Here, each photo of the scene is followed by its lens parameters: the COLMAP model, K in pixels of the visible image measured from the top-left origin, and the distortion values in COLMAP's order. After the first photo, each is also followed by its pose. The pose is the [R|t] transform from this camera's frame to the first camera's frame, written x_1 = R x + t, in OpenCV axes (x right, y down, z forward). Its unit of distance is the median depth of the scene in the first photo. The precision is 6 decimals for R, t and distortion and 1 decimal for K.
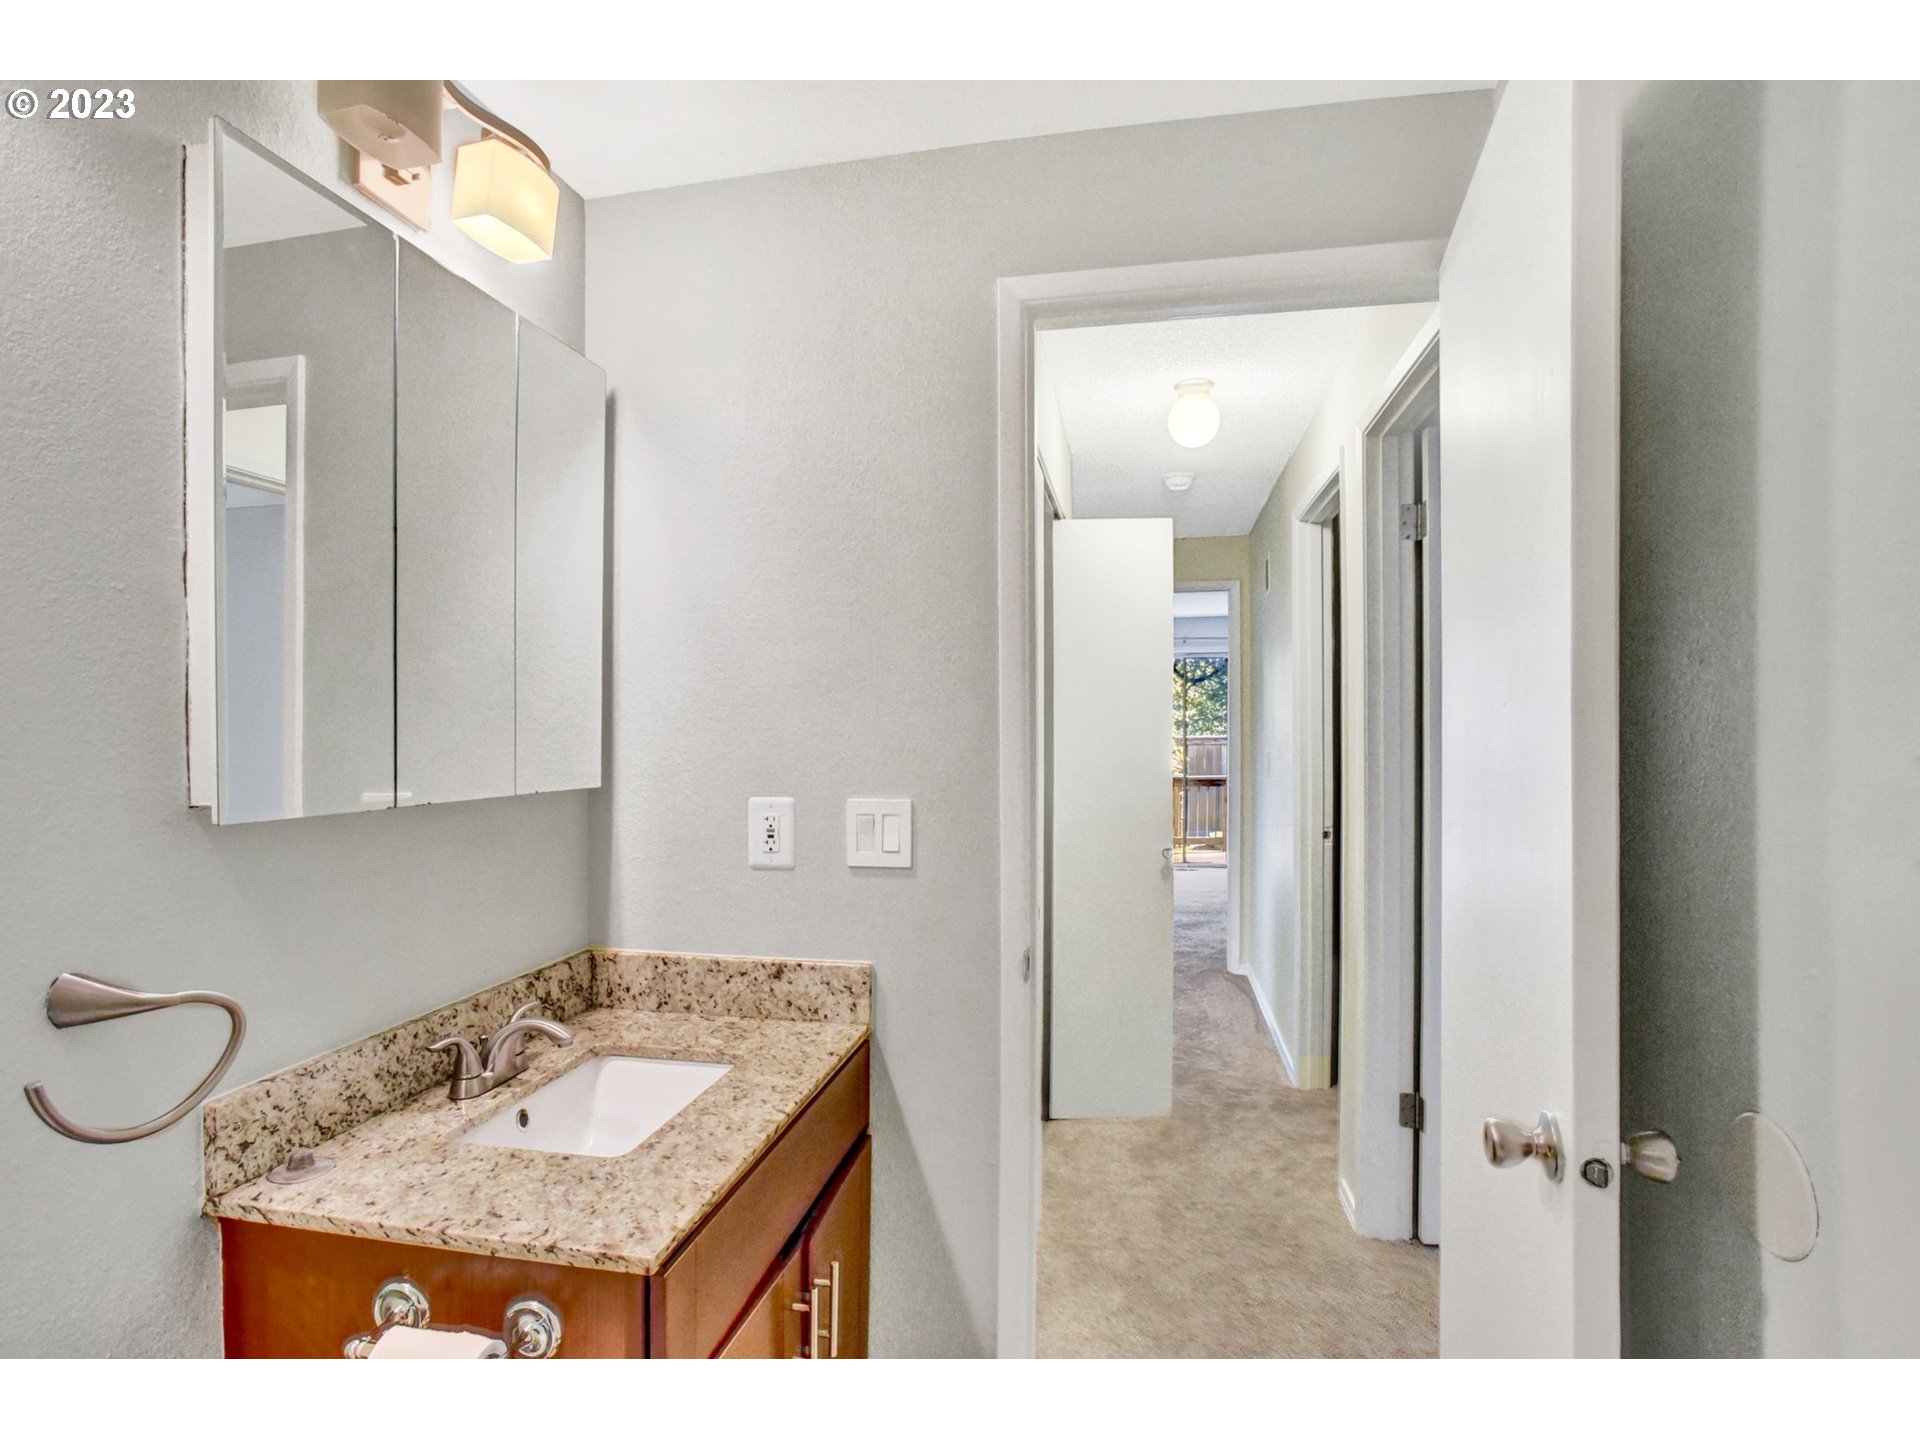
lens RADIAL K [[990.6, 0, 965.8], [0, 990.6, 729.8], [0, 0, 1]] dist [-0.047176, 0.014263]
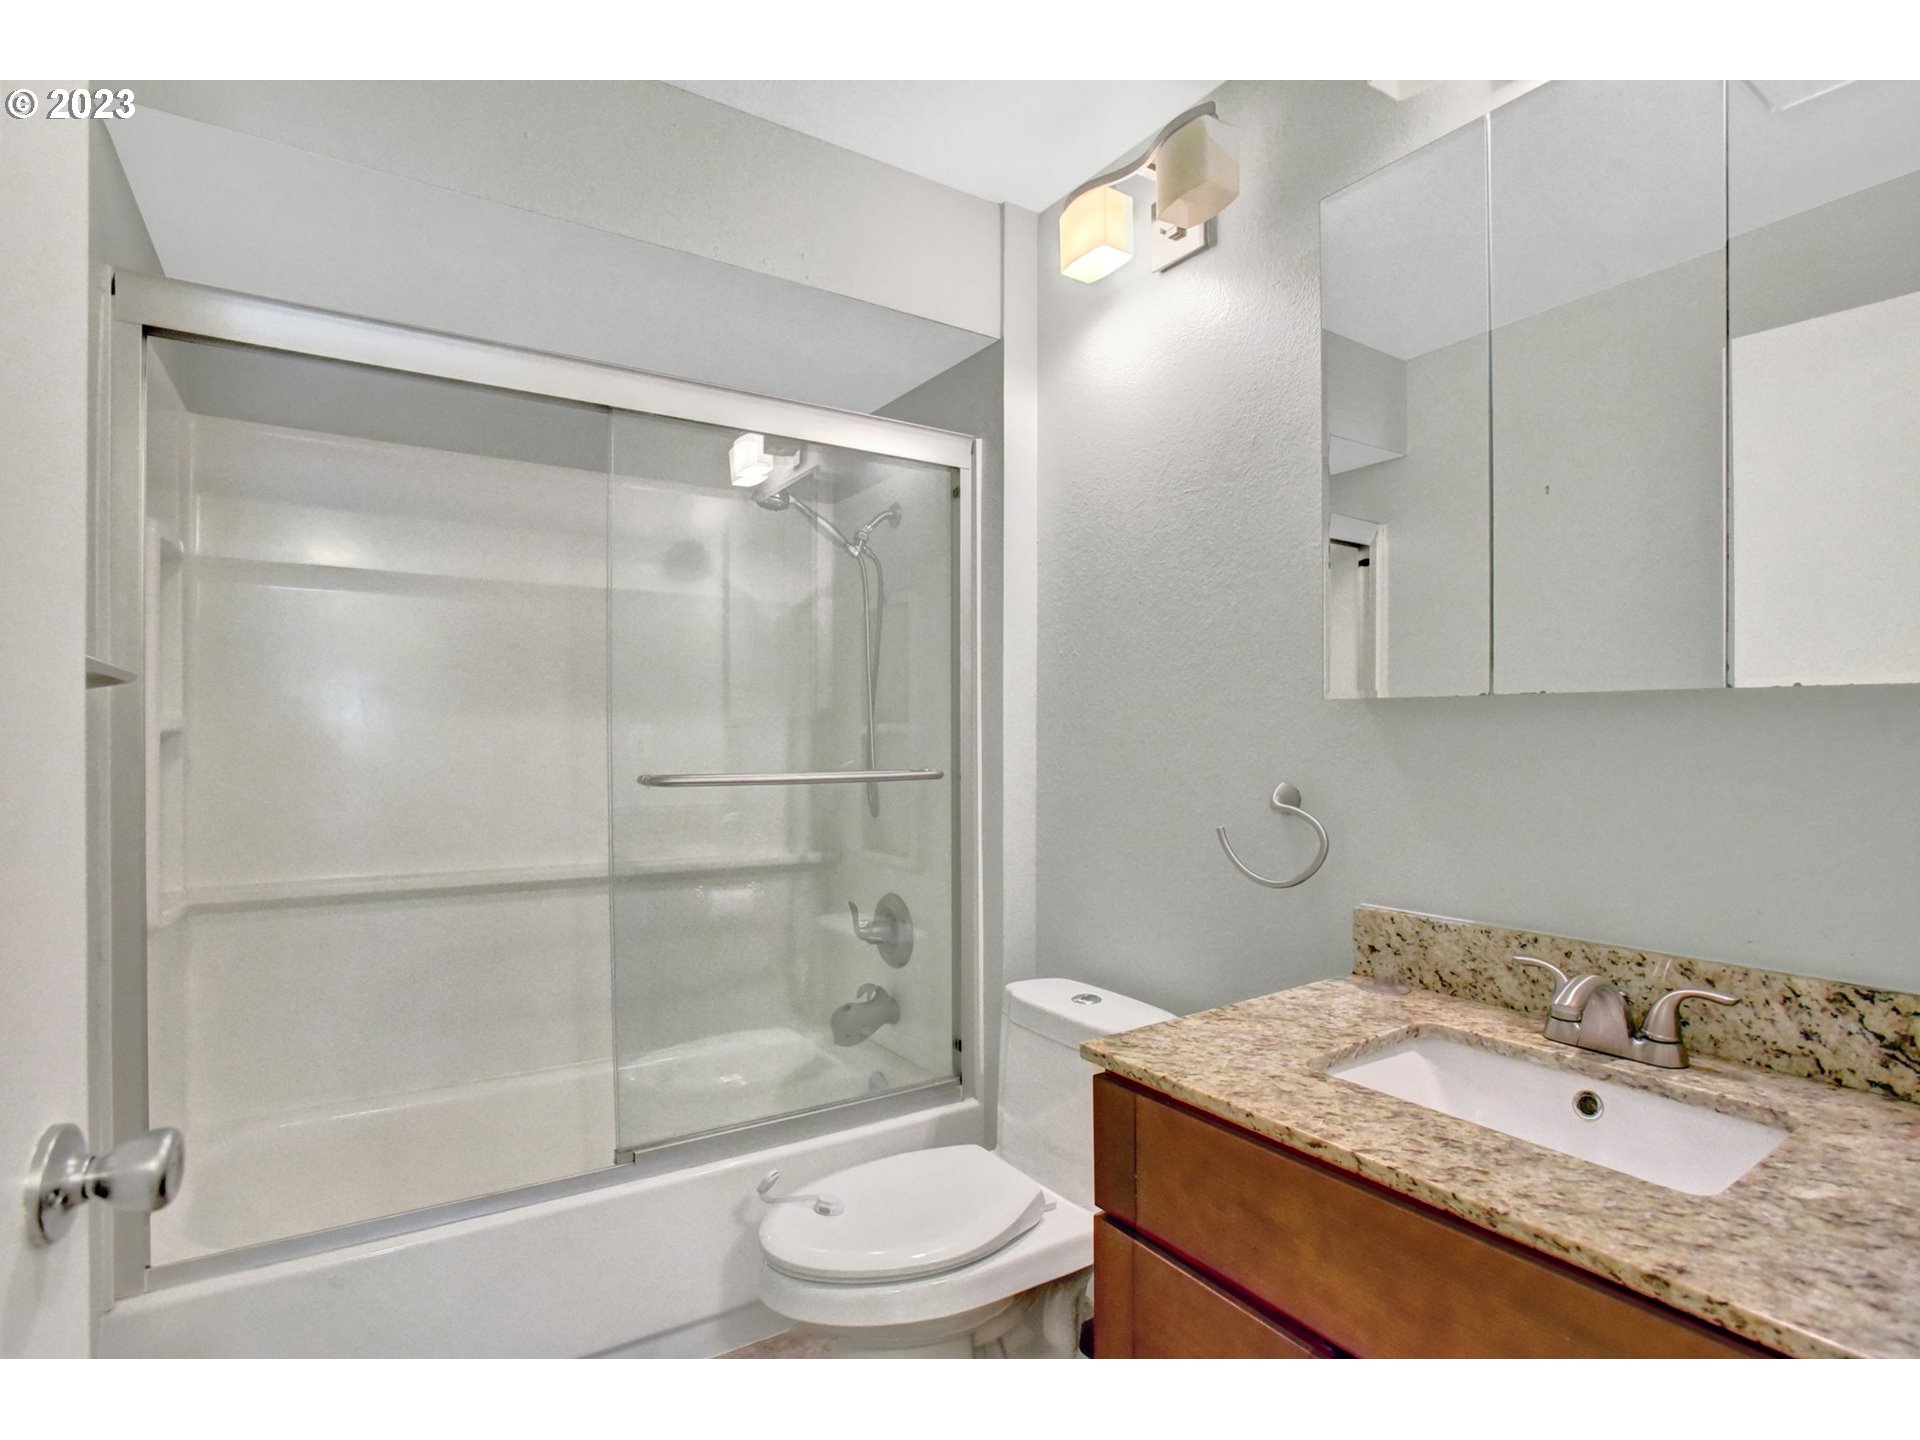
lens RADIAL K [[990.6, 0, 968.1], [0, 990.6, 721.1], [0, 0, 1]] dist [-0.047176, 0.014263]
pose [[-0.727653, 0.003072, -0.685939, 0.478236], [0.007007, 0.999971, -0.002955, 0.106459], [0.685910, -0.006956, -0.727653, 1.368354]]
